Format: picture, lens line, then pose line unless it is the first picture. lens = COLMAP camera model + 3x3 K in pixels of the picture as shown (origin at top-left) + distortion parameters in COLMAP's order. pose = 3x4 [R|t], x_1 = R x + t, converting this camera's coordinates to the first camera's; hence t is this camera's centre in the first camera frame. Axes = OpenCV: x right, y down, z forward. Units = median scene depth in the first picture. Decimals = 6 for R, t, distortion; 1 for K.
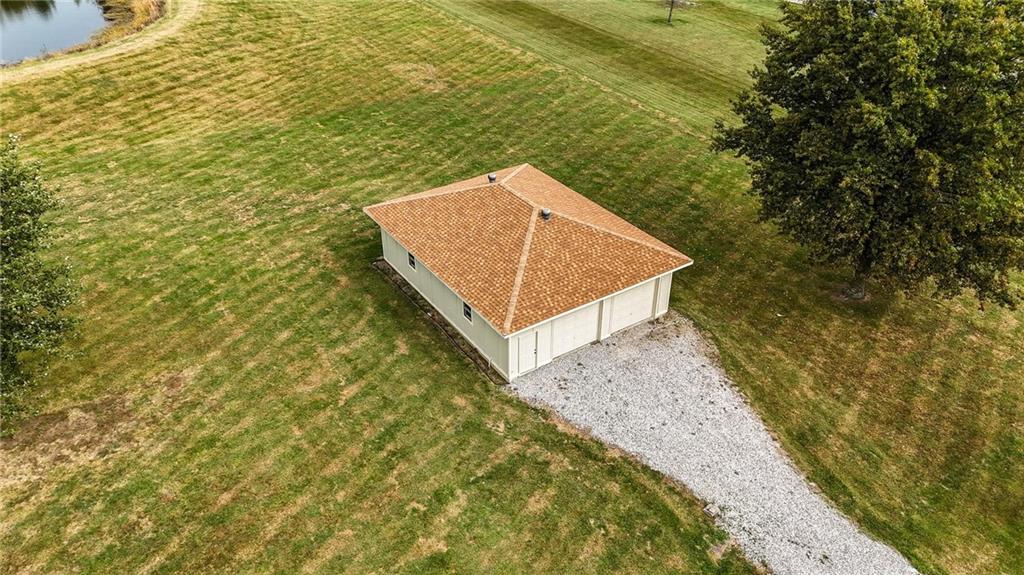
lens RADIAL K [[751.2, 0, 512.0], [0, 751.2, 287.5], [0, 0, 1]] dist [0.091115, -0.112999]
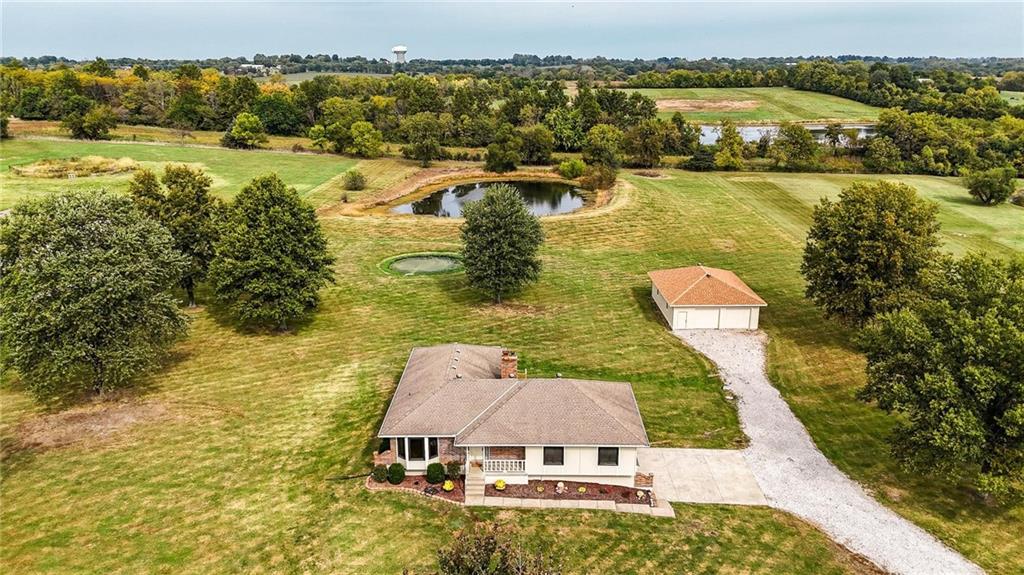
lens RADIAL K [[751.2, 0, 512.0], [0, 751.2, 287.5], [0, 0, 1]] dist [0.091115, -0.112999]
pose [[0.834700, 0.151451, -0.529471, 0.817910], [-0.293425, 0.935910, -0.194870, 0.608098], [0.466024, 0.318018, 0.825643, -1.332512]]
